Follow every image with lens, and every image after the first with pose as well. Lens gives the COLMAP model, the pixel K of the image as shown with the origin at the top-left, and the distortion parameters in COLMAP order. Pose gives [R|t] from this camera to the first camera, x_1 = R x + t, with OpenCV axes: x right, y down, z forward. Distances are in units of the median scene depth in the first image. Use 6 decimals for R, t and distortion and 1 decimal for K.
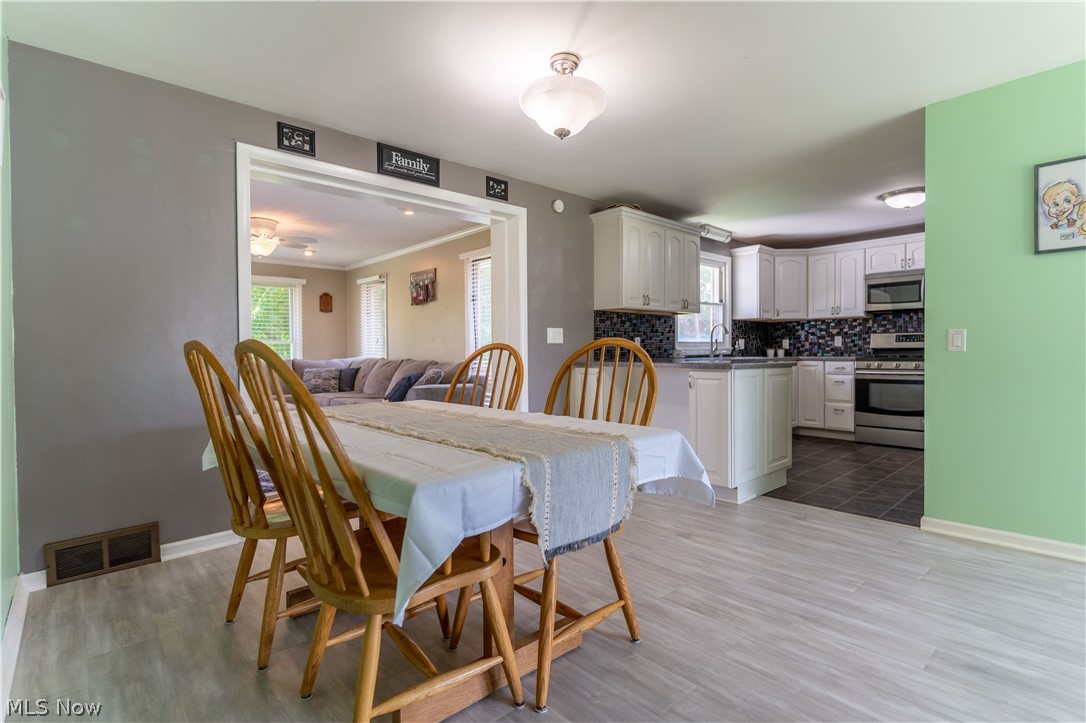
lens RADIAL K [[525.4, 0, 543.3], [0, 525.4, 357.9], [0, 0, 1]] dist [-0.000428, 0.000437]
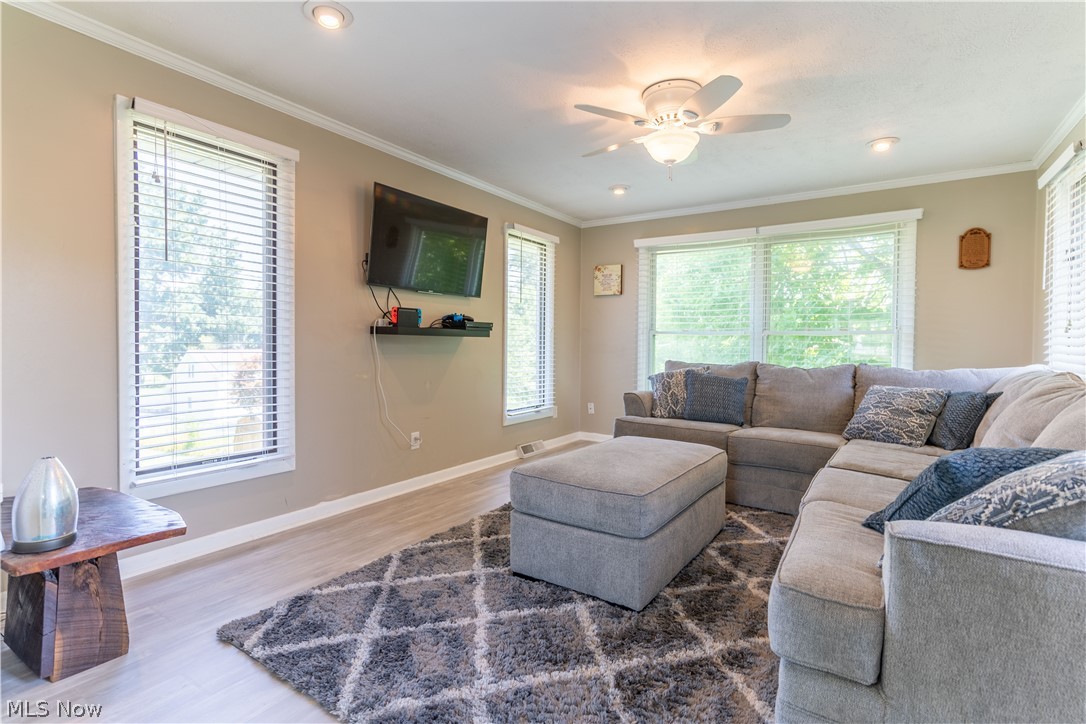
lens RADIAL K [[525.4, 0, 543.3], [0, 525.4, 358.4], [0, 0, 1]] dist [-0.000428, 0.000437]
pose [[0.262372, 0.033045, -0.964401, -0.062089], [-0.024855, 0.999313, 0.027479, -0.010556], [0.964647, 0.016760, 0.263013, 0.590060]]
